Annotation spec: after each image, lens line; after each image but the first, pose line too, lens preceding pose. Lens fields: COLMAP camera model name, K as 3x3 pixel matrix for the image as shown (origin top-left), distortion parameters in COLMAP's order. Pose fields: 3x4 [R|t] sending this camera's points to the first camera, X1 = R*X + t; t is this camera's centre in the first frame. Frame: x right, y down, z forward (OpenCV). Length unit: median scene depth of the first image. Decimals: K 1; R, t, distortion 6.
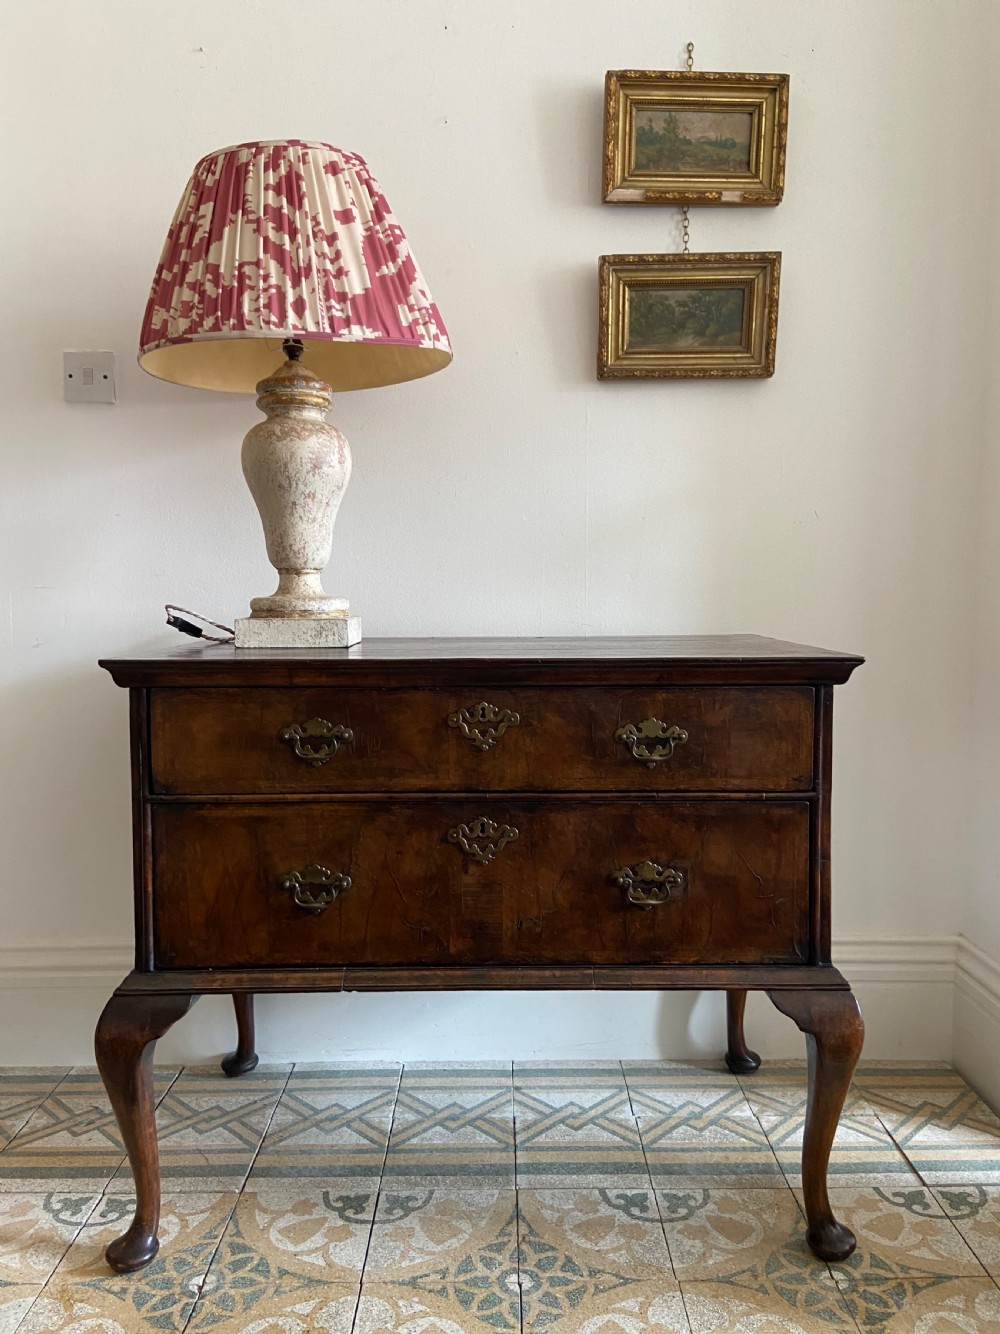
lens RADIAL K [[991.1, 0, 505.3], [0, 991.1, 669.9], [0, 0, 1]] dist [0.114196, -0.145149]
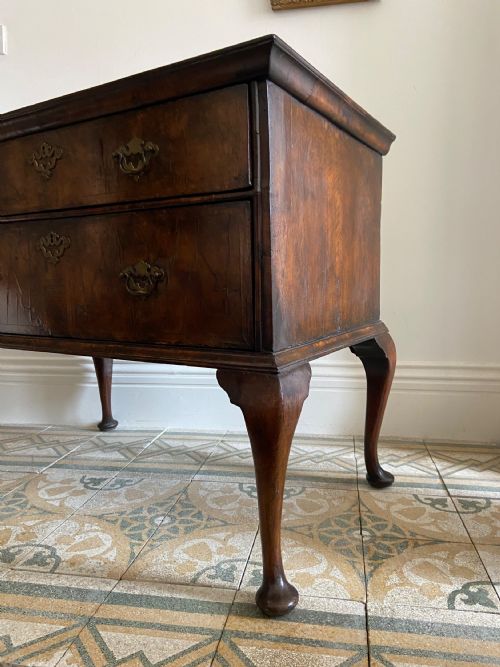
lens RADIAL K [[495.5, 0, 257.2], [0, 495.5, 335.7], [0, 0, 1]] dist [0.114196, -0.145149]
pose [[0.984597, 0.010828, -0.174501, 0.258820], [-0.003105, 0.999006, 0.044467, 0.234737], [0.174809, -0.043240, 0.983652, 0.212187]]
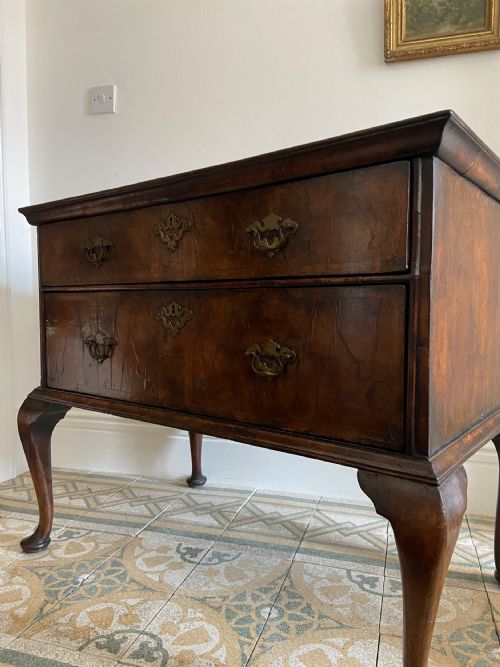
lens RADIAL K [[495.5, 0, 257.5], [0, 495.5, 338.0], [0, 0, 1]] dist [0.114196, -0.145149]
pose [[0.955599, 0.027441, -0.293389, 0.174796], [-0.031437, 0.999466, -0.008912, 0.180656], [0.292988, 0.017740, 0.955952, 0.240968]]
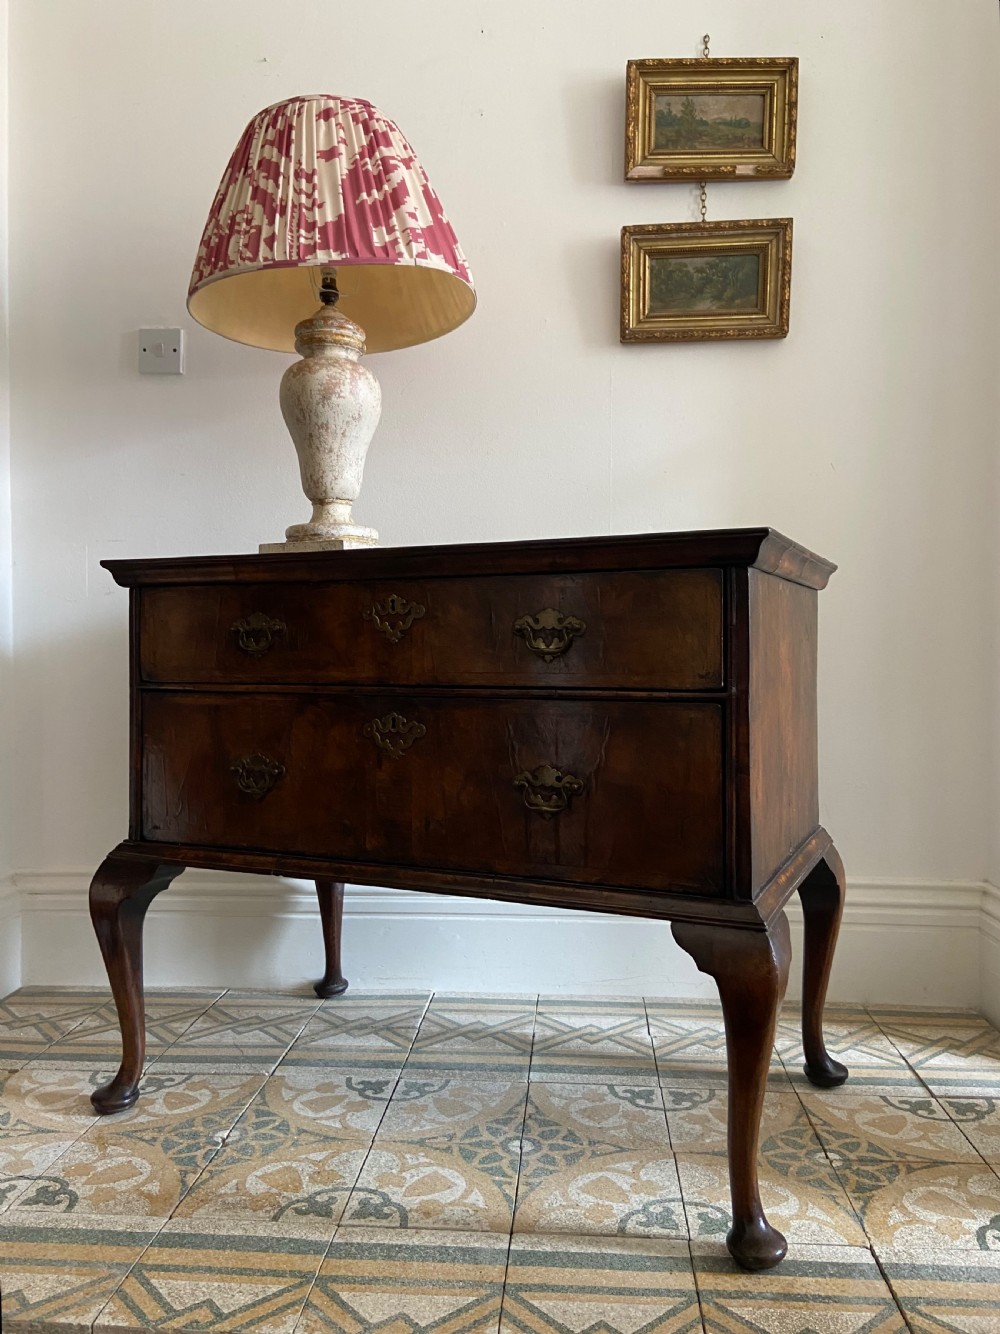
lens RADIAL K [[991.1, 0, 502.9], [0, 991.1, 675.0], [0, 0, 1]] dist [0.114196, -0.145149]
pose [[0.996685, 0.004644, -0.081220, 0.067043], [-0.009458, 0.998214, -0.058994, 0.152953], [0.080801, 0.059567, 0.994949, -0.063721]]
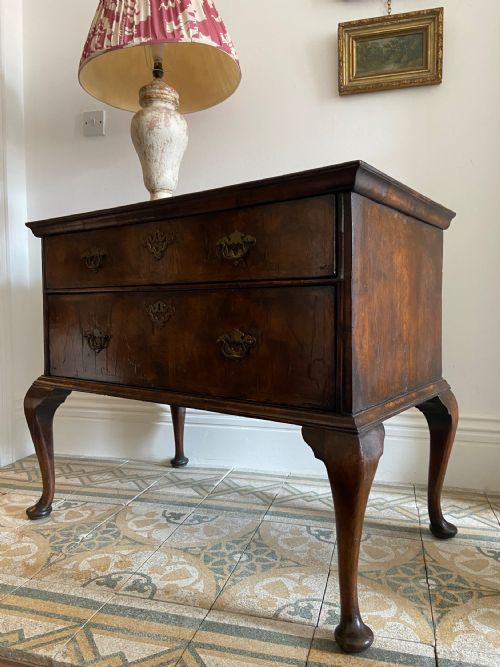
lens RADIAL K [[495.5, 0, 252.4], [0, 495.5, 329.4], [0, 0, 1]] dist [0.114196, -0.145149]
pose [[0.962584, 0.013039, -0.270671, 0.232685], [-0.021867, 0.999322, -0.029628, 0.196092], [0.270101, 0.034438, 0.962216, 0.115431]]
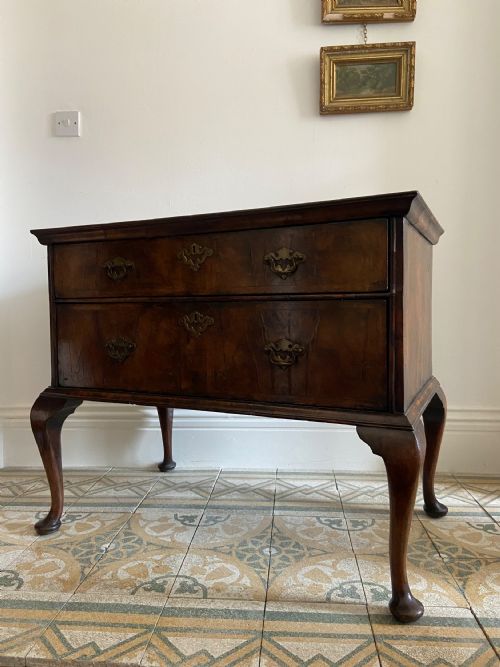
lens RADIAL K [[495.5, 0, 252.8], [0, 495.5, 328.8], [0, 0, 1]] dist [0.114196, -0.145149]
pose [[0.996269, -0.002164, -0.086271, 0.055220], [-0.000149, 0.999641, -0.026801, 0.182100], [0.086298, 0.026714, 0.995911, 0.035615]]
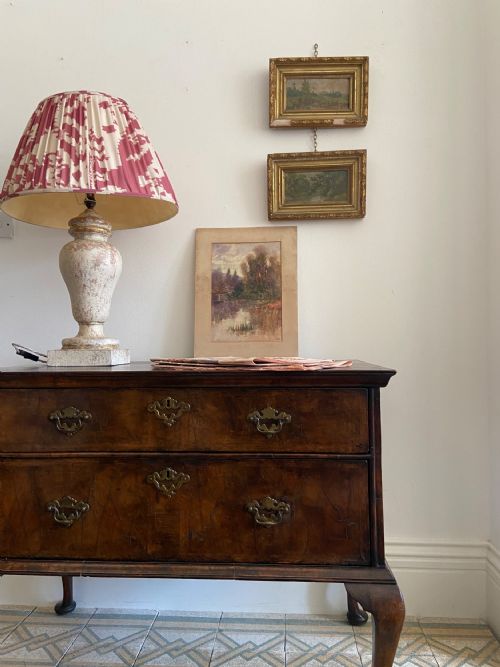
lens RADIAL K [[495.5, 0, 253.3], [0, 495.5, 331.9], [0, 0, 1]] dist [0.114196, -0.145149]
pose [[0.997576, -0.004282, -0.069458, 0.152541], [-0.002732, 0.994926, -0.100574, 0.005698], [0.069536, 0.100520, 0.992502, 0.137320]]
